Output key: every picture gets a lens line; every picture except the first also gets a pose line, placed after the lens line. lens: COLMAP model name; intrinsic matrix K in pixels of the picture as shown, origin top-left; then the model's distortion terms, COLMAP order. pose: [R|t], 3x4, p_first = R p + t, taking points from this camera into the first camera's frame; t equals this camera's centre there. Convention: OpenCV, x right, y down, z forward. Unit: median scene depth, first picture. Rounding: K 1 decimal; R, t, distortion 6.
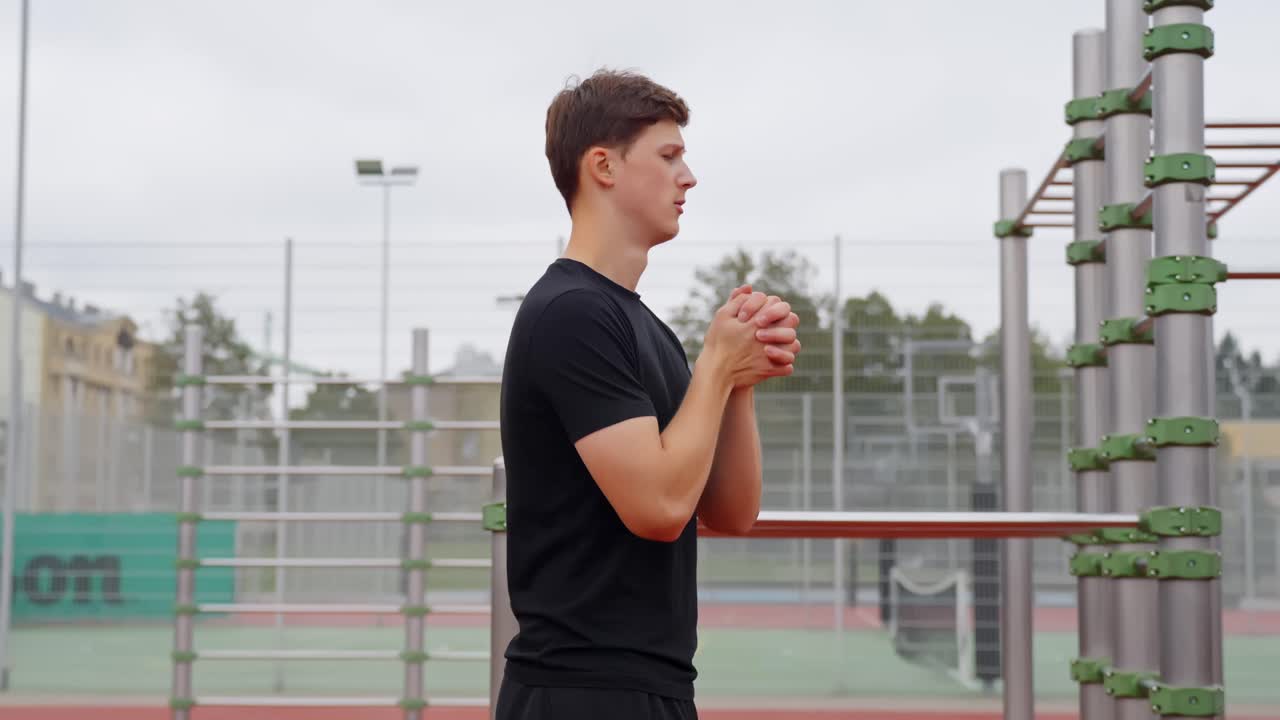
lens RADIAL K [[2203.4, 0, 640.0], [0, 2203.4, 360.0], [0, 0, 1]] dist [0.140709, 0.078418]
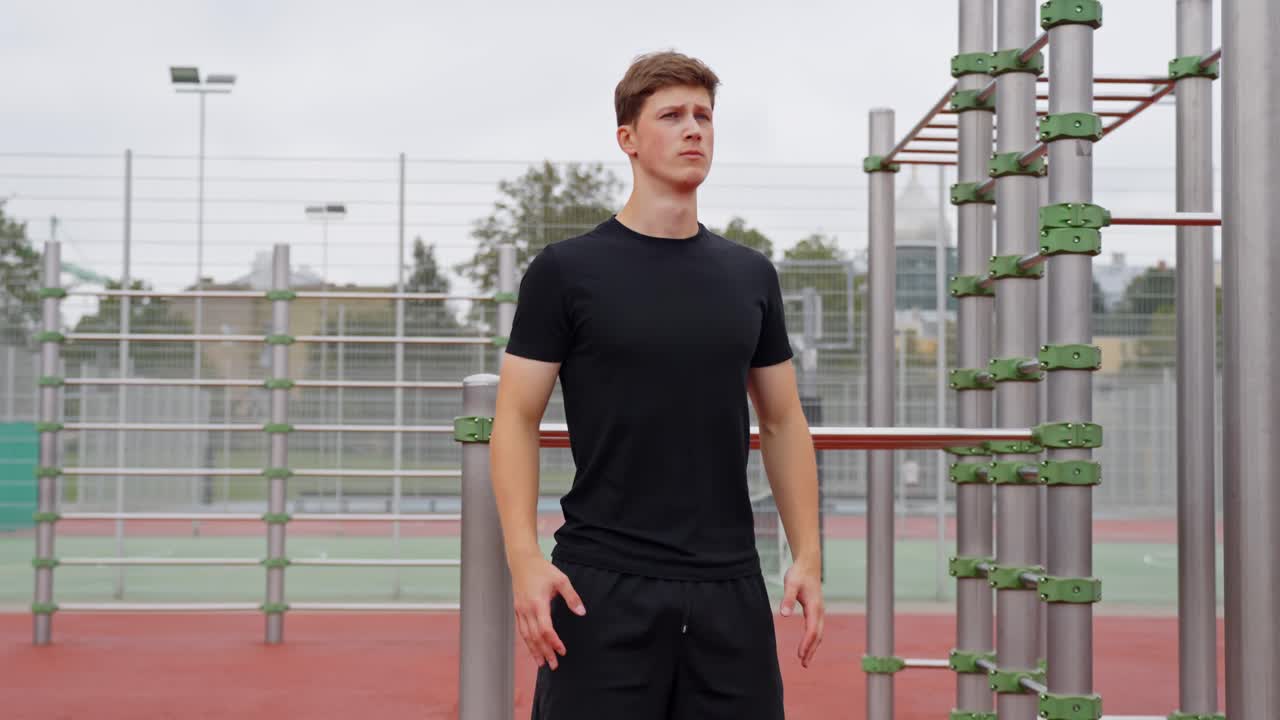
lens RADIAL K [[2203.4, 0, 640.0], [0, 2203.4, 360.0], [0, 0, 1]] dist [0.140709, 0.078418]
pose [[0.995807, 0.007060, 0.091209, -0.067884], [-0.010711, 0.999158, 0.039597, -0.007679], [-0.090853, -0.040408, 0.995044, -0.097594]]
